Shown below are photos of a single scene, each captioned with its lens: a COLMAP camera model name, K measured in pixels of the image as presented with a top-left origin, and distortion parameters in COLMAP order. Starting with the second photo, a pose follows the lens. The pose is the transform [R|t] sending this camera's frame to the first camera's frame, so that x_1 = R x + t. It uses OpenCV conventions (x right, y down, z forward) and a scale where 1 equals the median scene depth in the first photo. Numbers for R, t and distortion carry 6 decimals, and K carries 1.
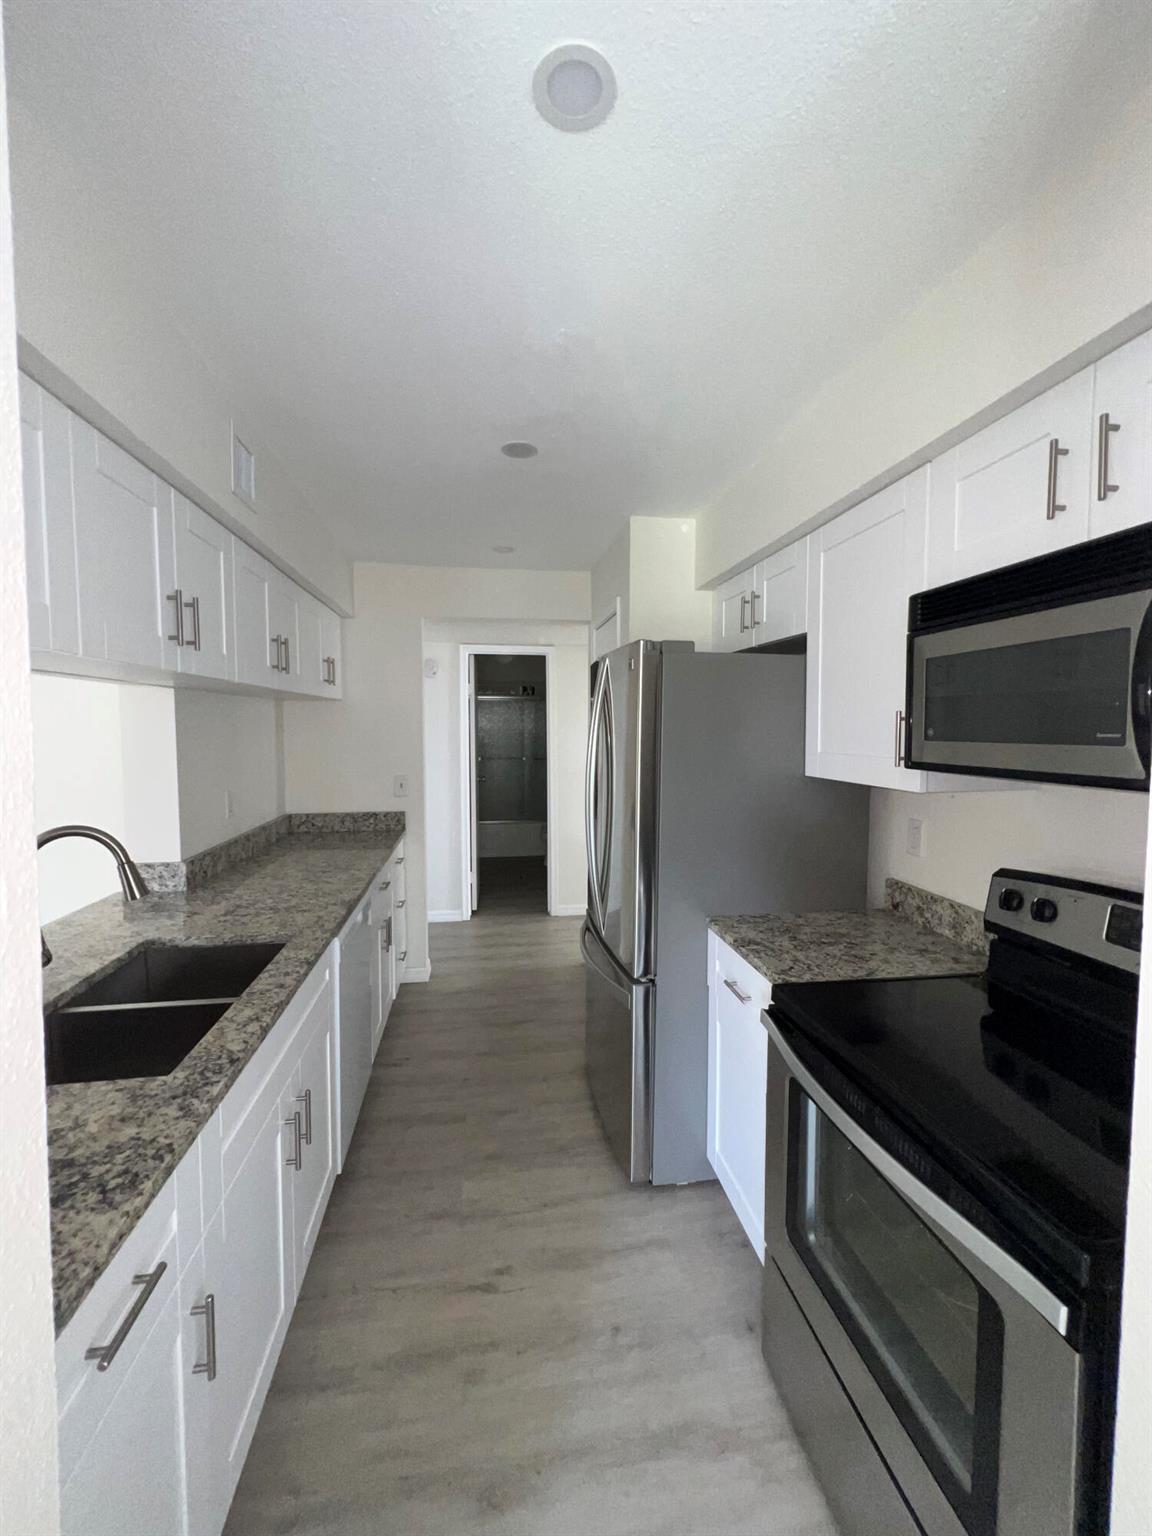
lens RADIAL K [[614.4, 0, 576.2], [0, 614.4, 762.9], [0, 0, 1]] dist [-0.000596, 0.000411]
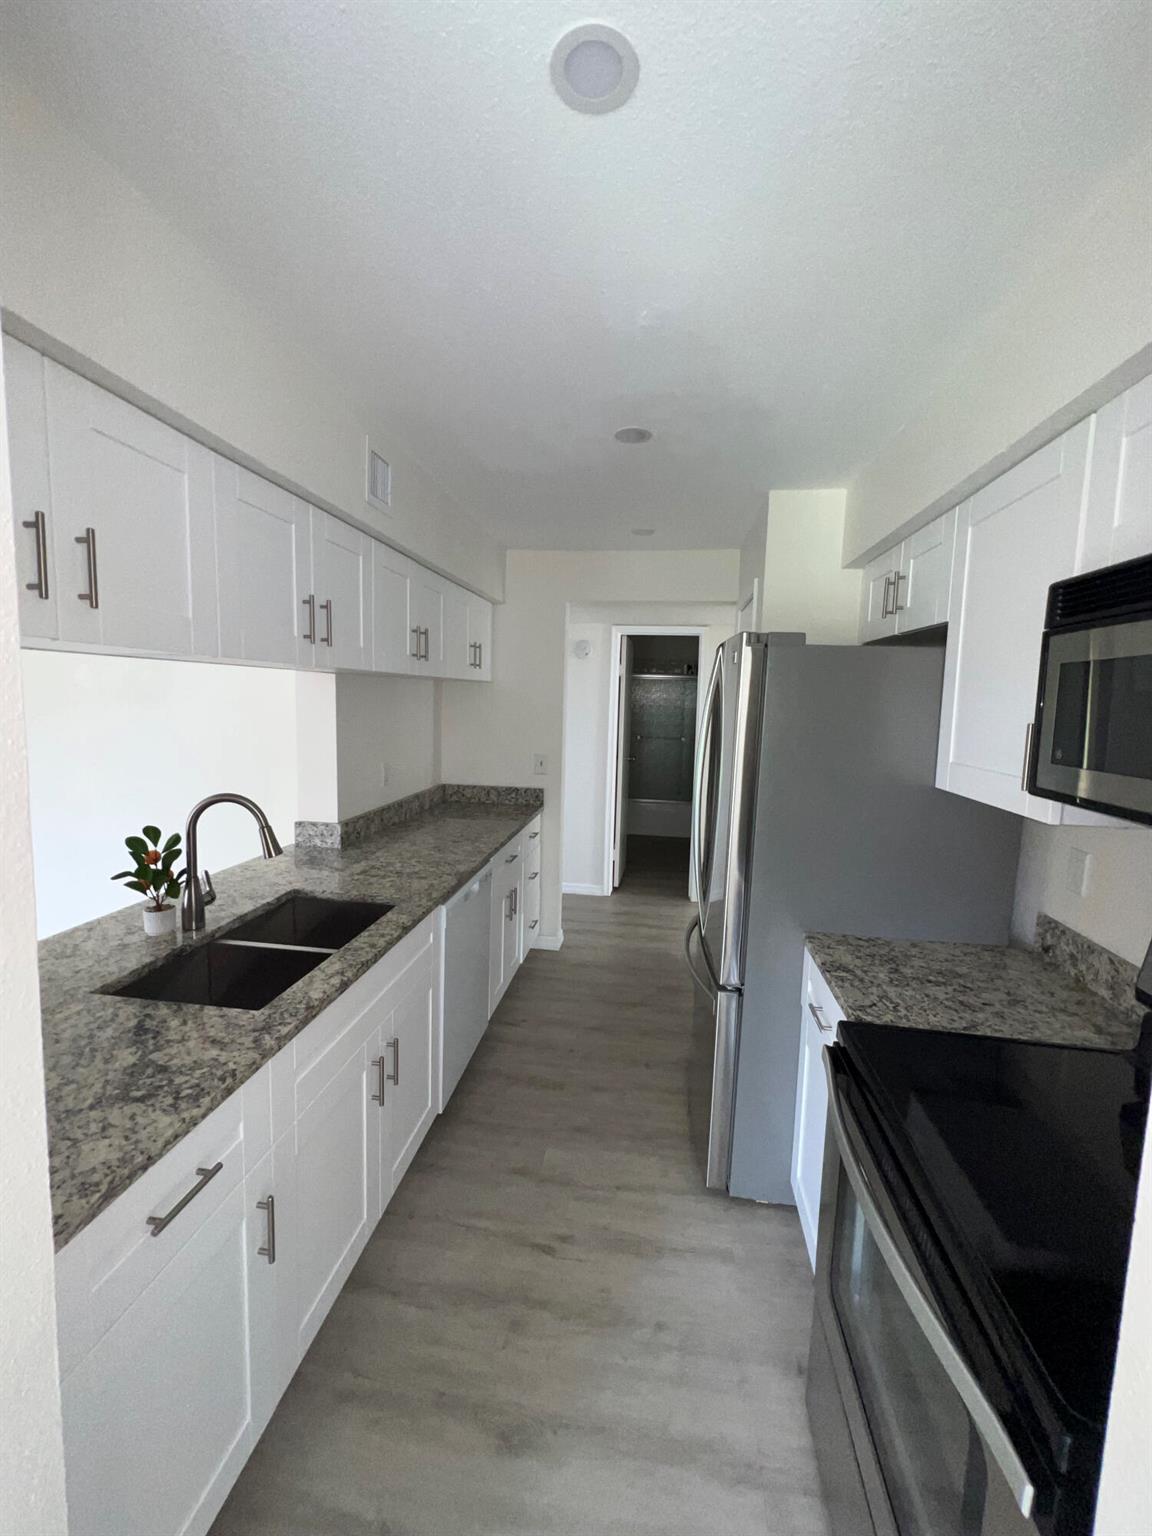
lens RADIAL K [[614.4, 0, 577.2], [0, 614.4, 762.7], [0, 0, 1]] dist [-0.000596, 0.000411]
pose [[0.956220, 0.056038, -0.287233, 0.155565], [-0.043788, 0.997843, 0.048901, -0.039377], [0.289354, -0.034183, 0.956612, 0.025410]]
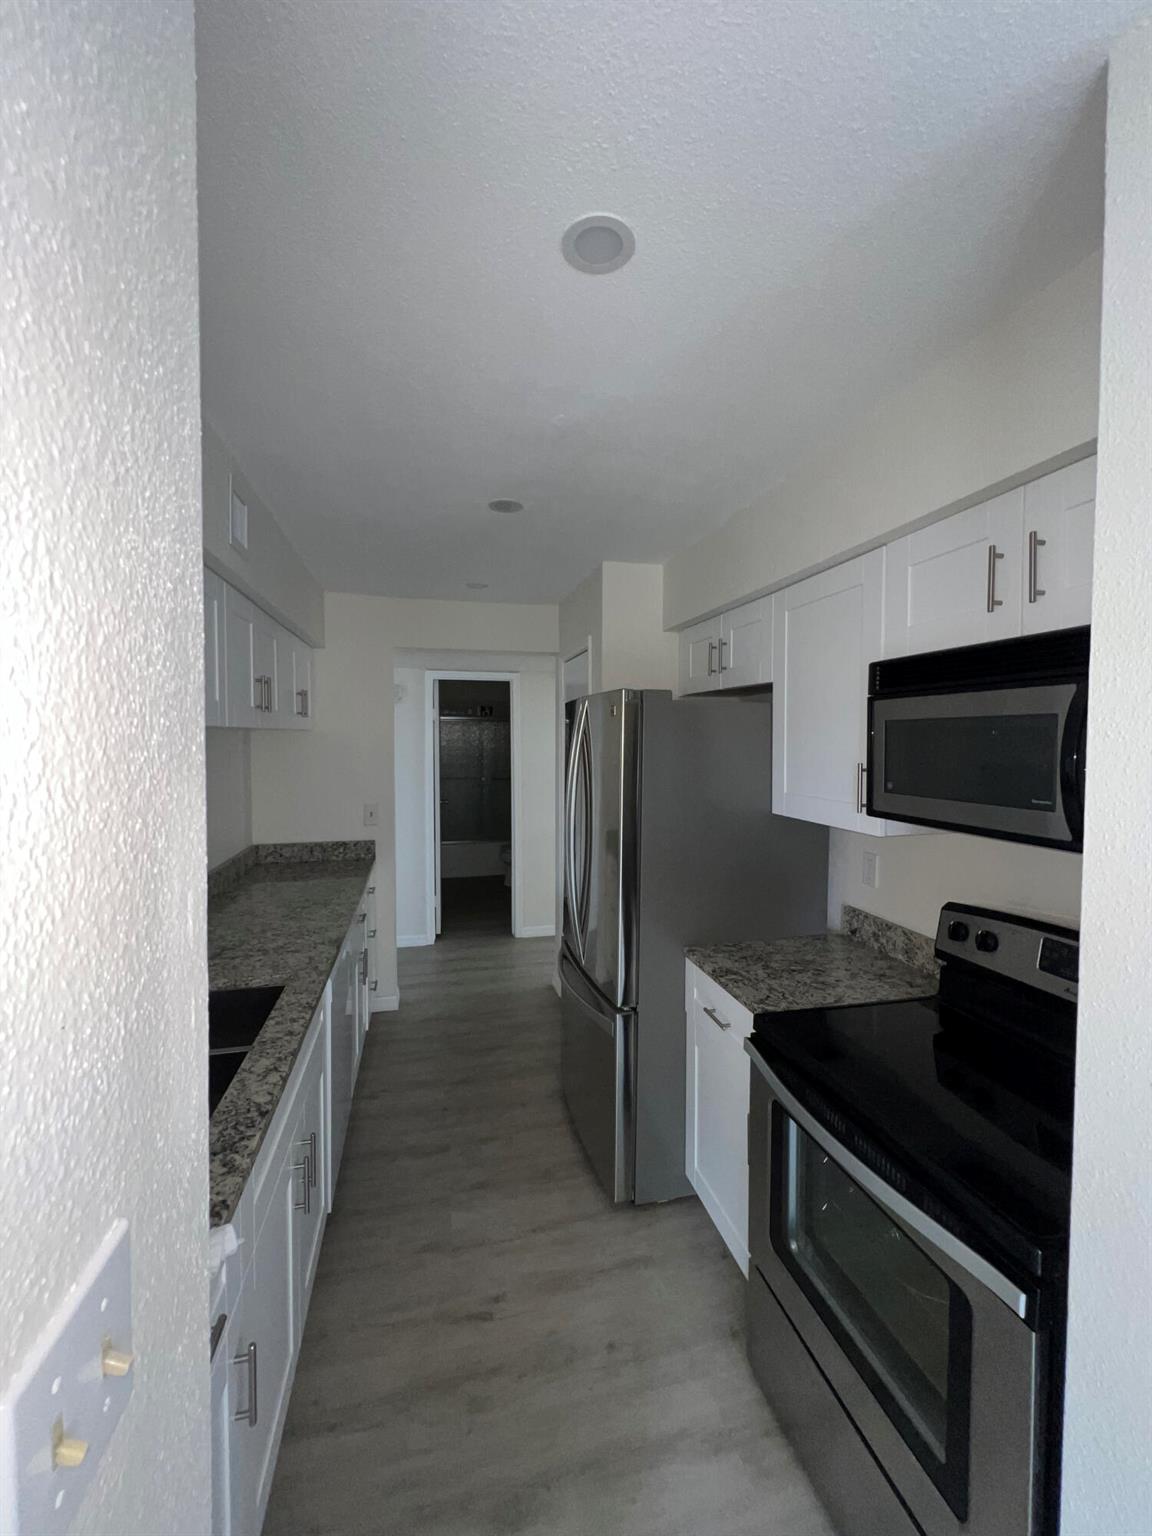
lens RADIAL K [[614.4, 0, 575.6], [0, 614.4, 762.4], [0, 0, 1]] dist [-0.000596, 0.000411]
pose [[0.996509, -0.002177, 0.083461, -0.072858], [0.003773, 0.999813, -0.018970, -0.057112], [-0.083404, 0.019219, 0.996331, -0.061199]]
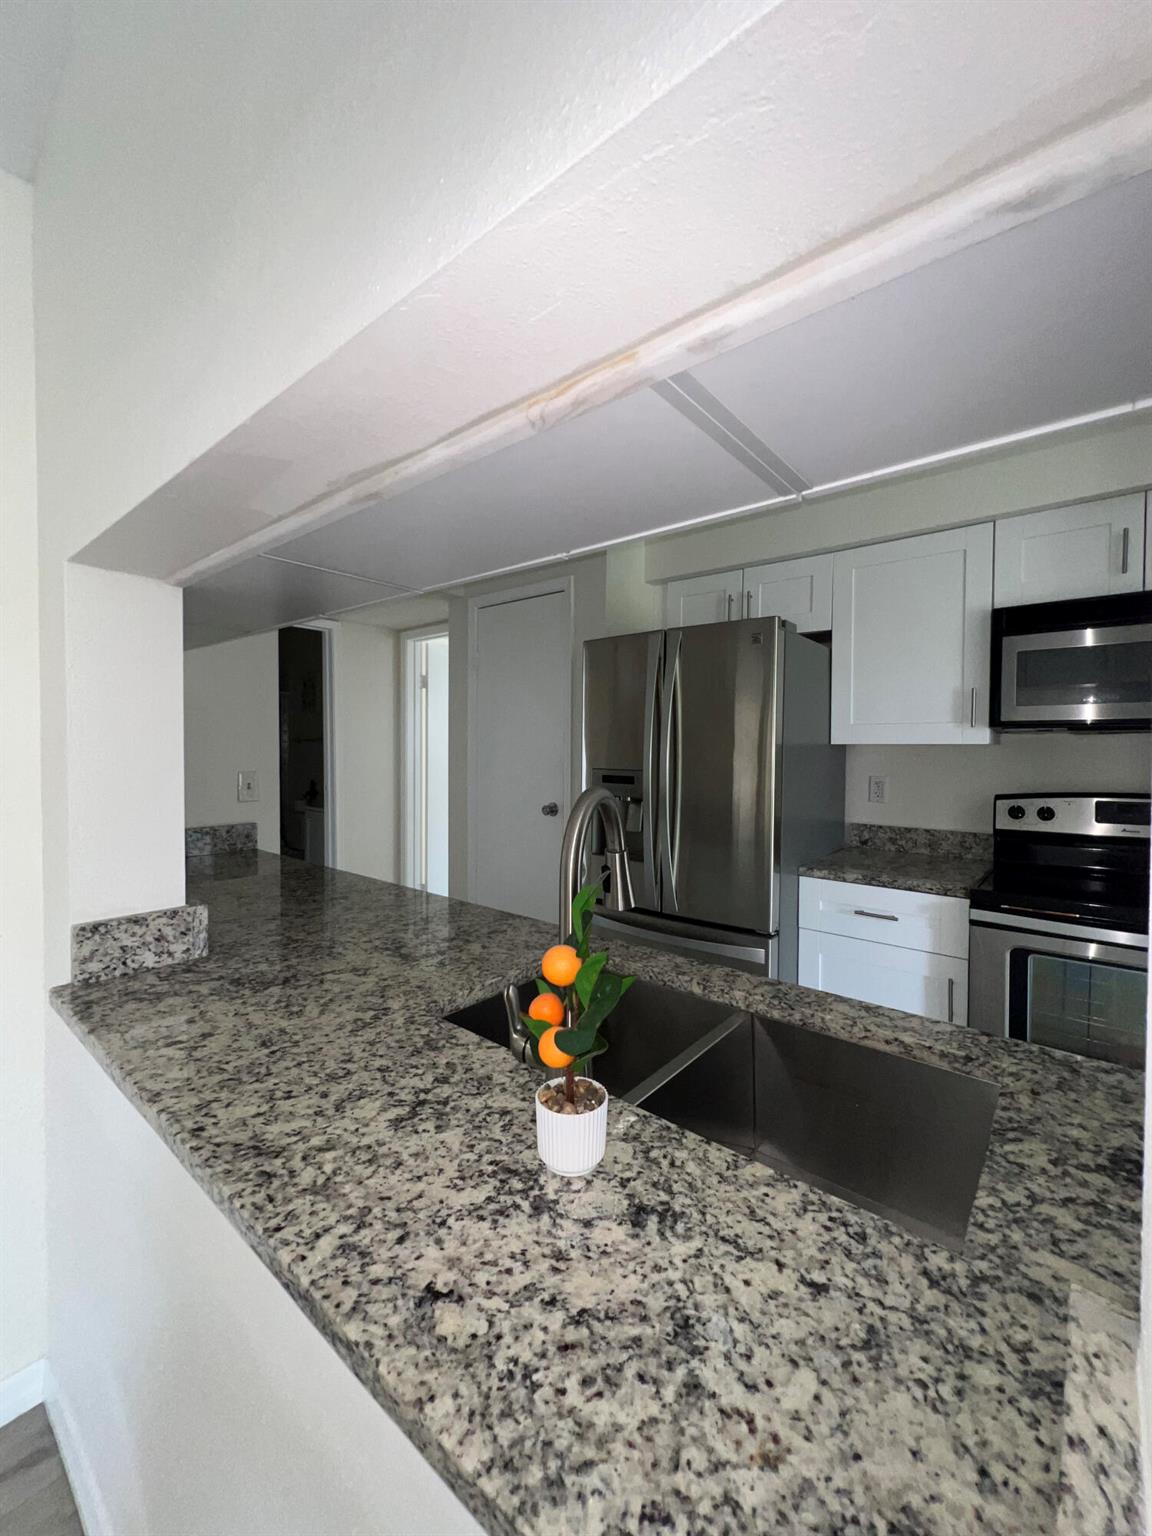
lens RADIAL K [[618.0, 0, 576.3], [0, 618.0, 763.5], [0, 0, 1]] dist [-0.003109, 0.000123]
pose [[0.750056, -0.014413, 0.661217, -0.965641], [0.033812, 0.999291, -0.016573, 0.072003], [-0.660509, 0.034788, 0.750012, 0.462110]]
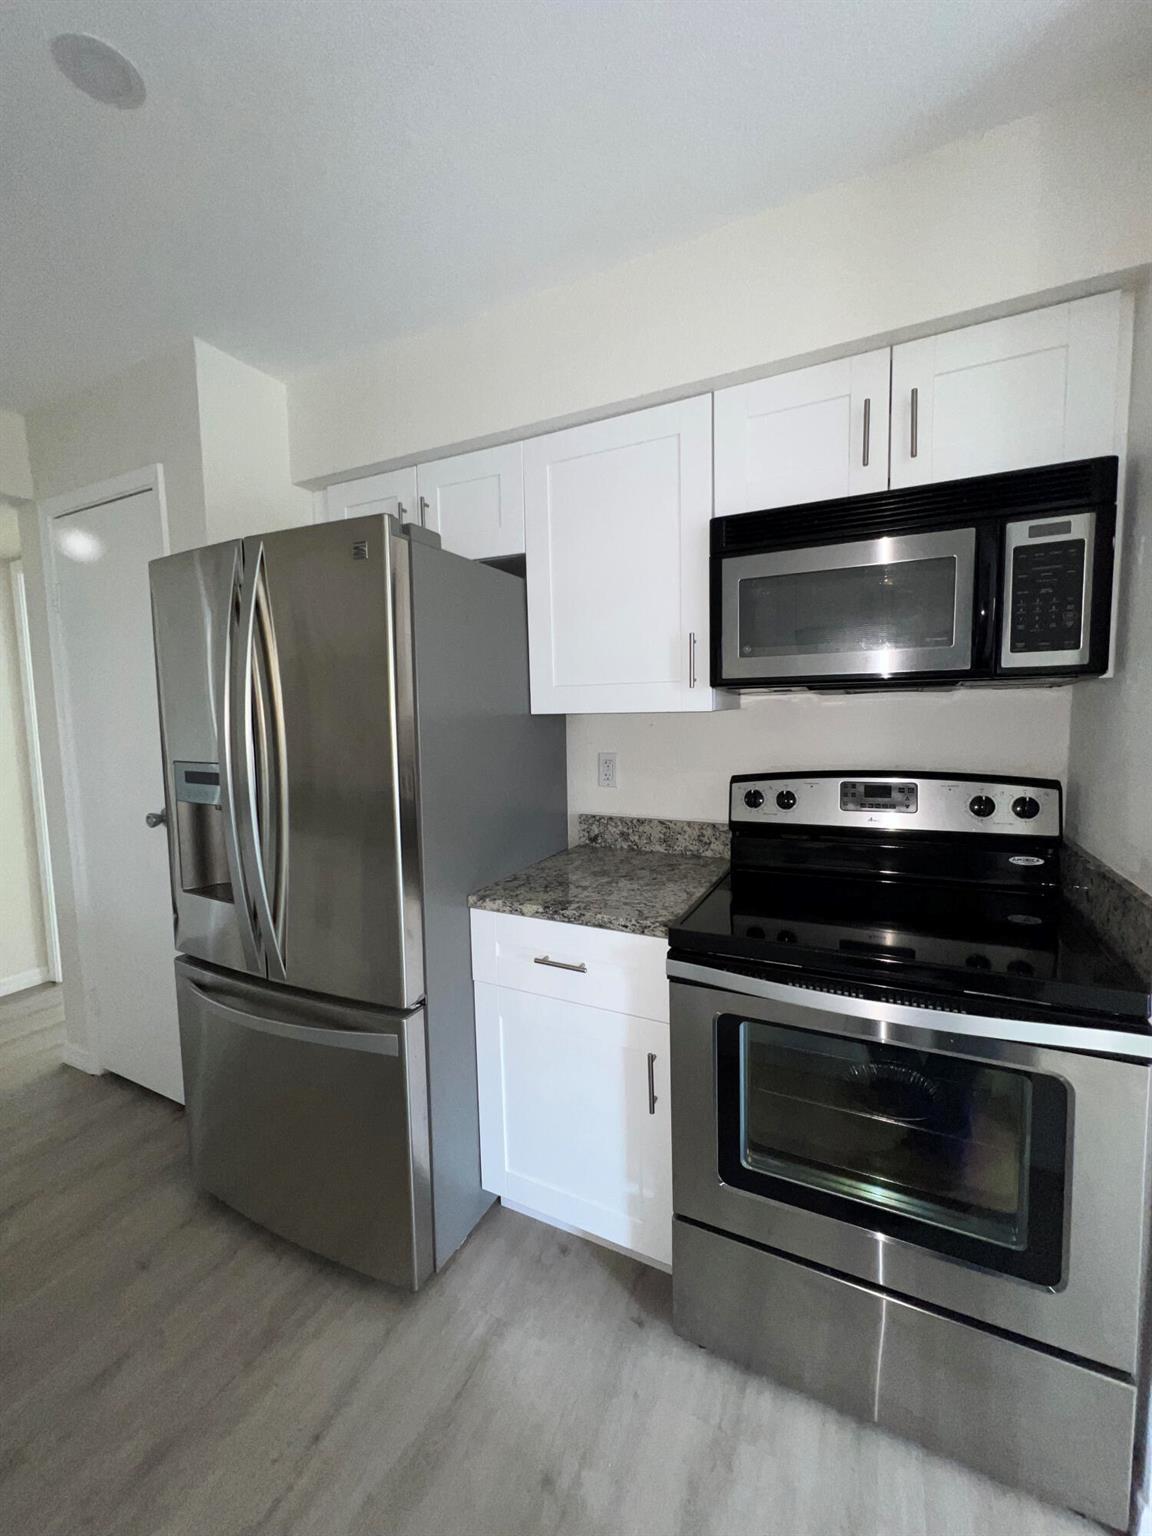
lens RADIAL K [[614.4, 0, 575.1], [0, 614.4, 762.9], [0, 0, 1]] dist [-0.000596, 0.000411]
pose [[0.579212, -0.084850, 0.810749, -0.376697], [0.067955, 0.996132, 0.055704, 0.052732], [-0.812340, 0.022830, 0.582737, 0.484286]]
